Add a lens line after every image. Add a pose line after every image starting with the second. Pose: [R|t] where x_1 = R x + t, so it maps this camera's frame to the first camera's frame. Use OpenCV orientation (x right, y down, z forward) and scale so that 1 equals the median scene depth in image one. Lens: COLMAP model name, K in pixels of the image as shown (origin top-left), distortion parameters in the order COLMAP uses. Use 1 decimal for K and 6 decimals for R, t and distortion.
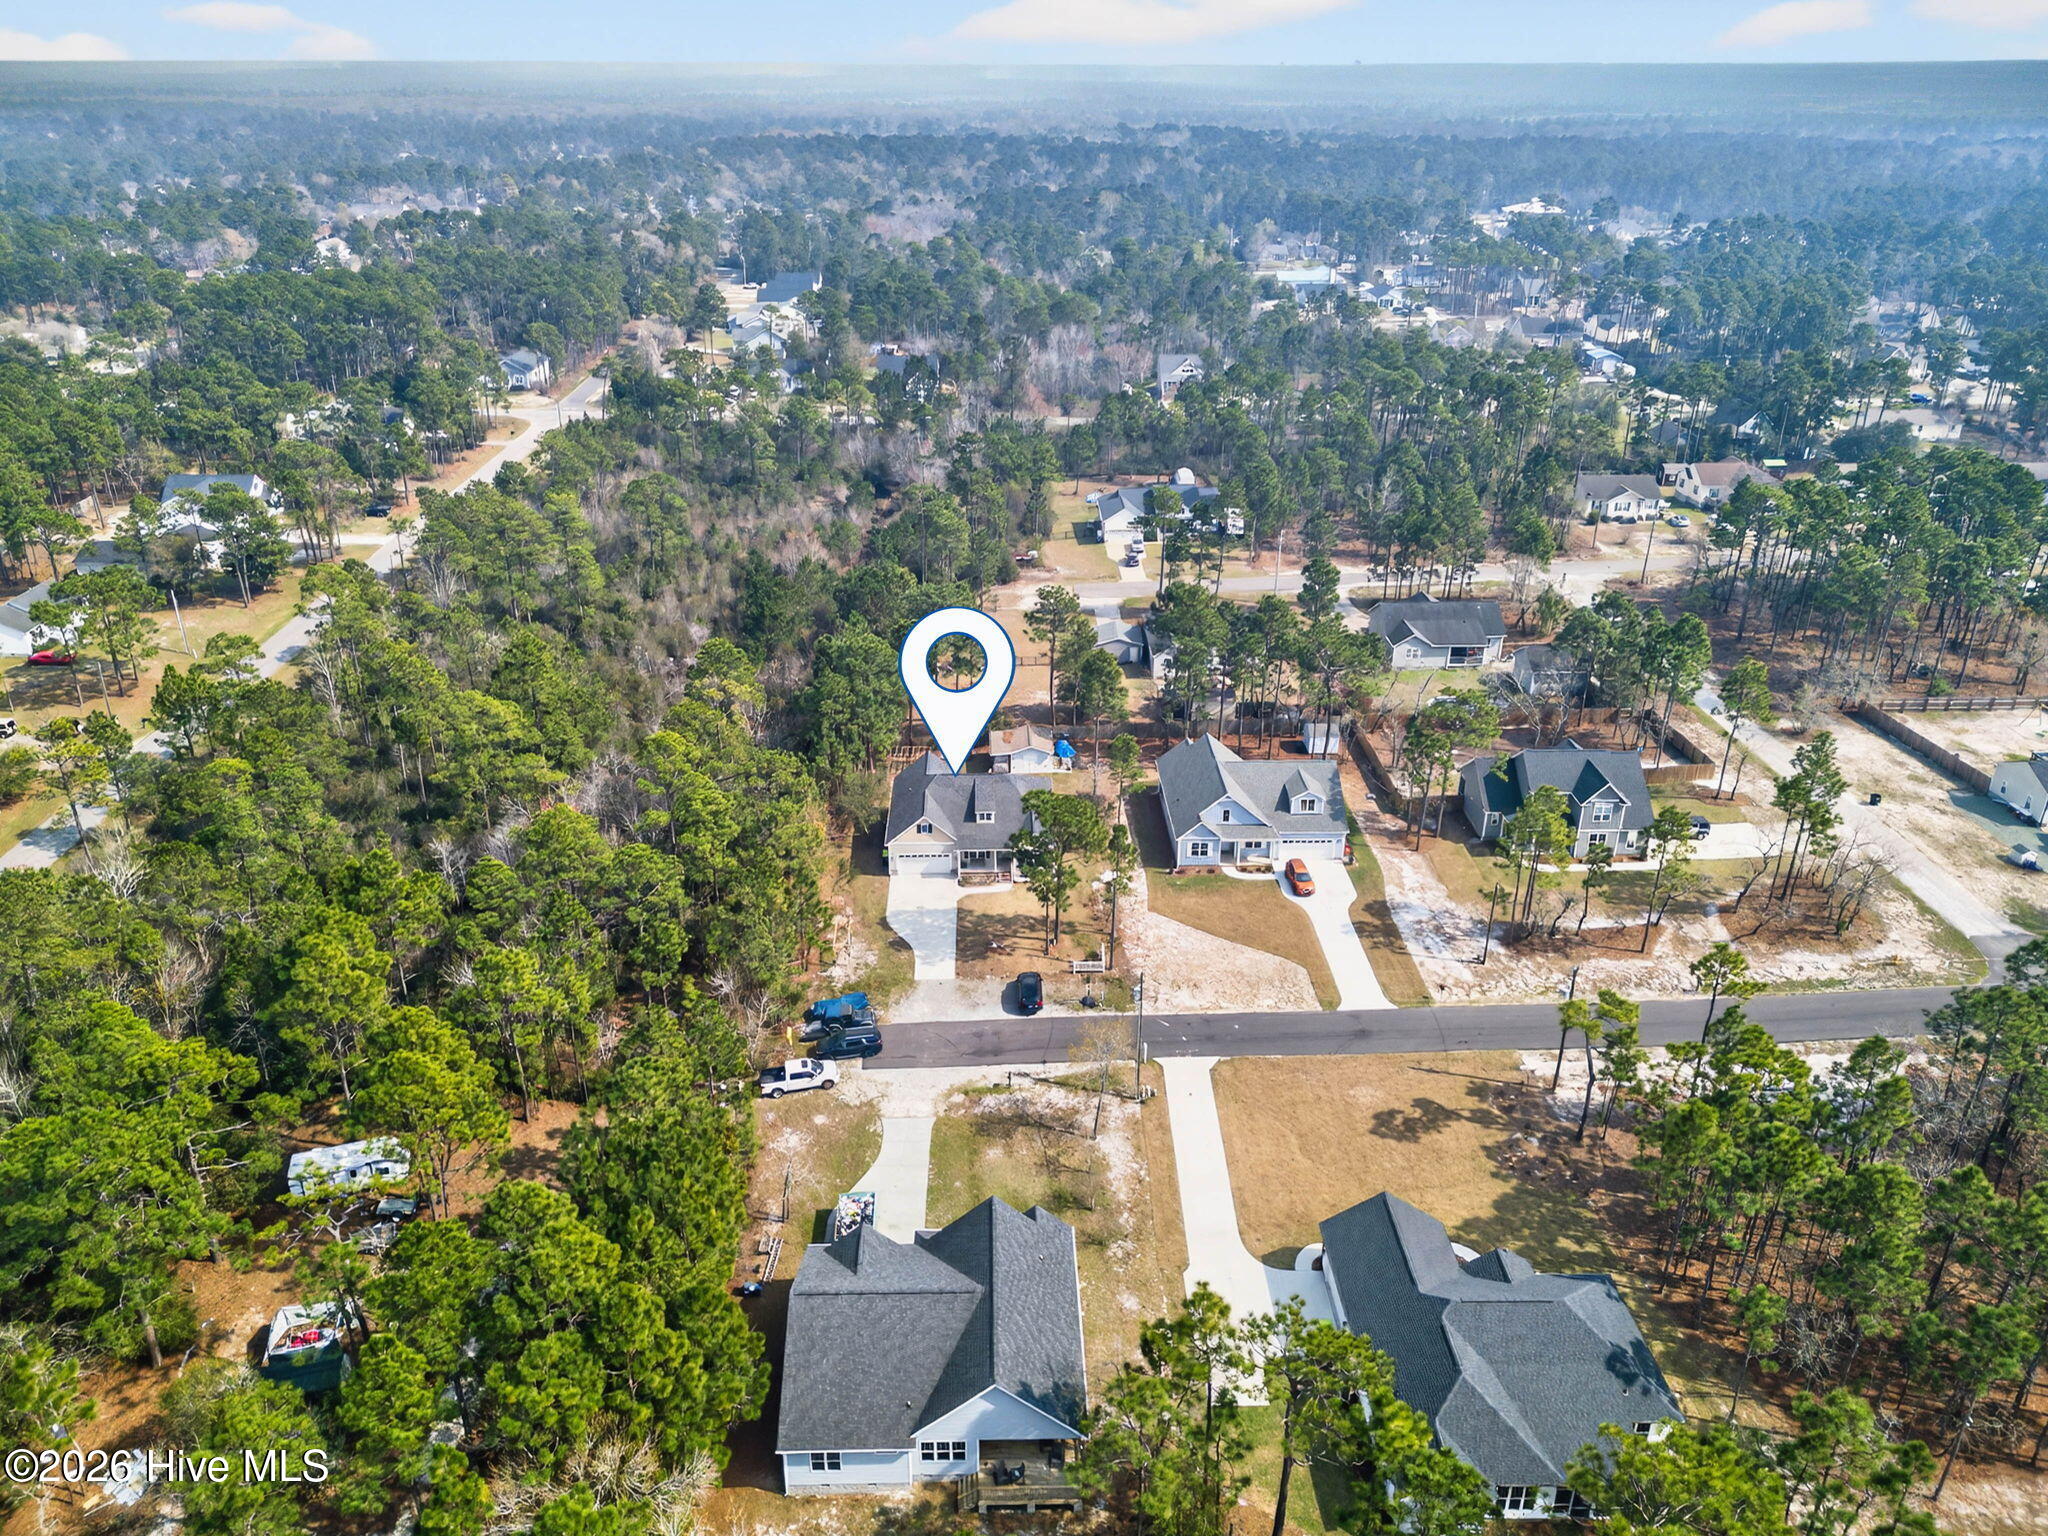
lens RADIAL K [[1434.3, 0, 1024.0], [0, 1434.3, 768.0], [0, 0, 1]] dist [-0.000135, -0.000082]
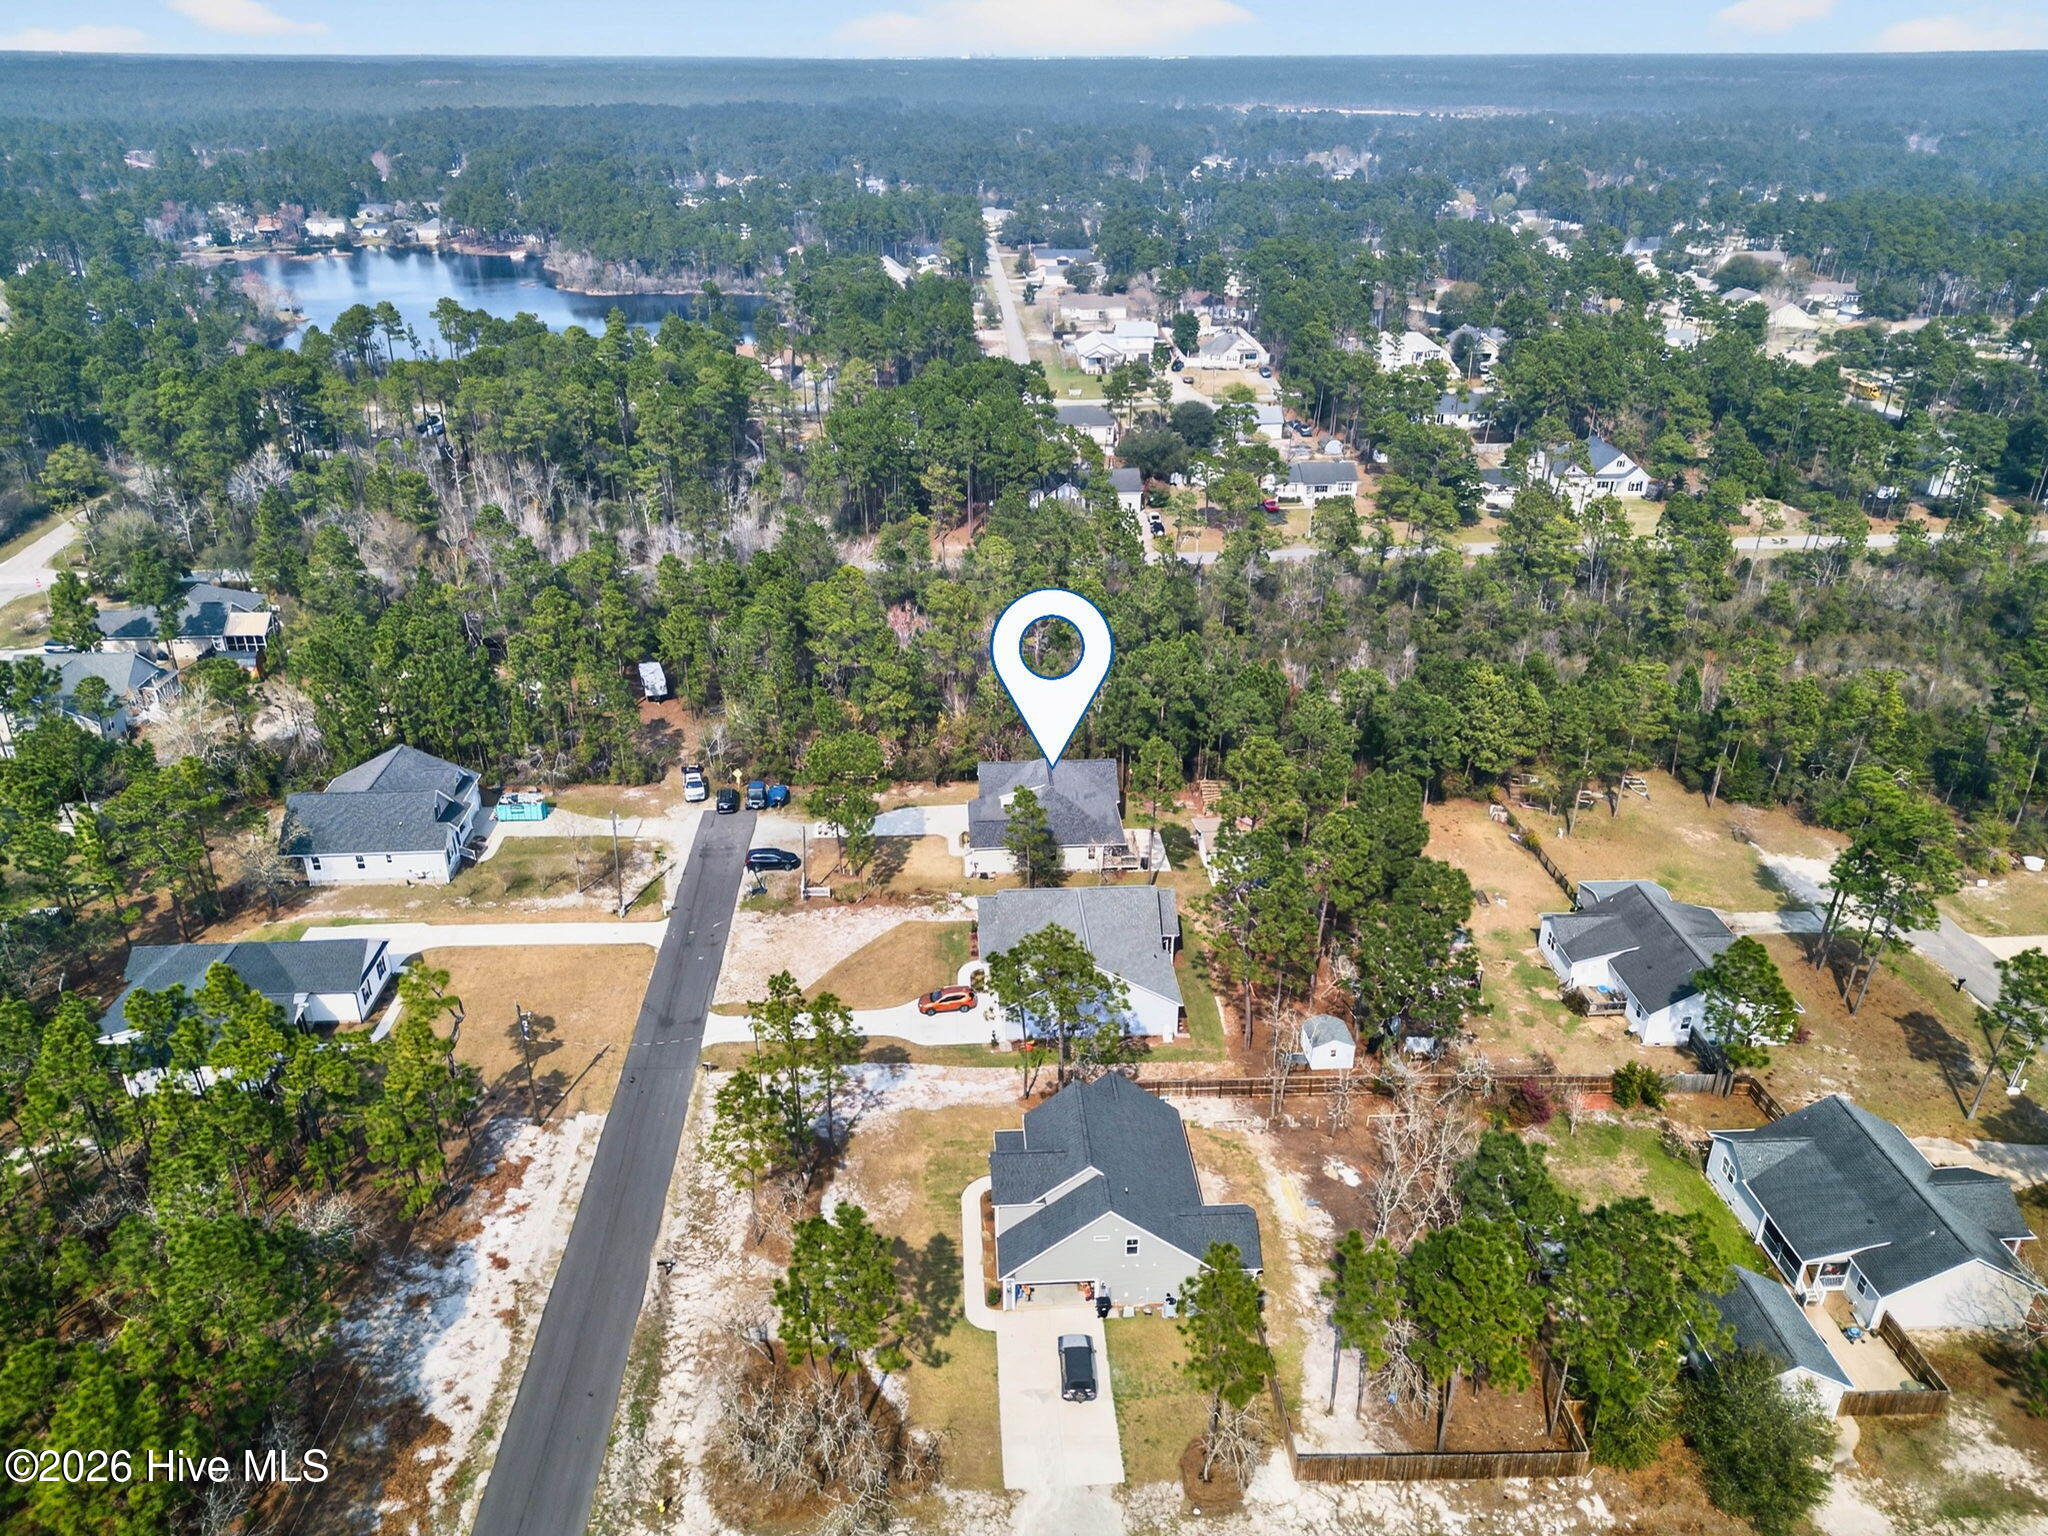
lens RADIAL K [[1434.3, 0, 1024.0], [0, 1434.3, 768.0], [0, 0, 1]] dist [-0.000135, -0.000082]
pose [[0.023135, 0.423858, -0.905433, 1.130322], [-0.418828, 0.826475, 0.376194, -0.477209], [0.907771, 0.370518, 0.196644, 0.984113]]
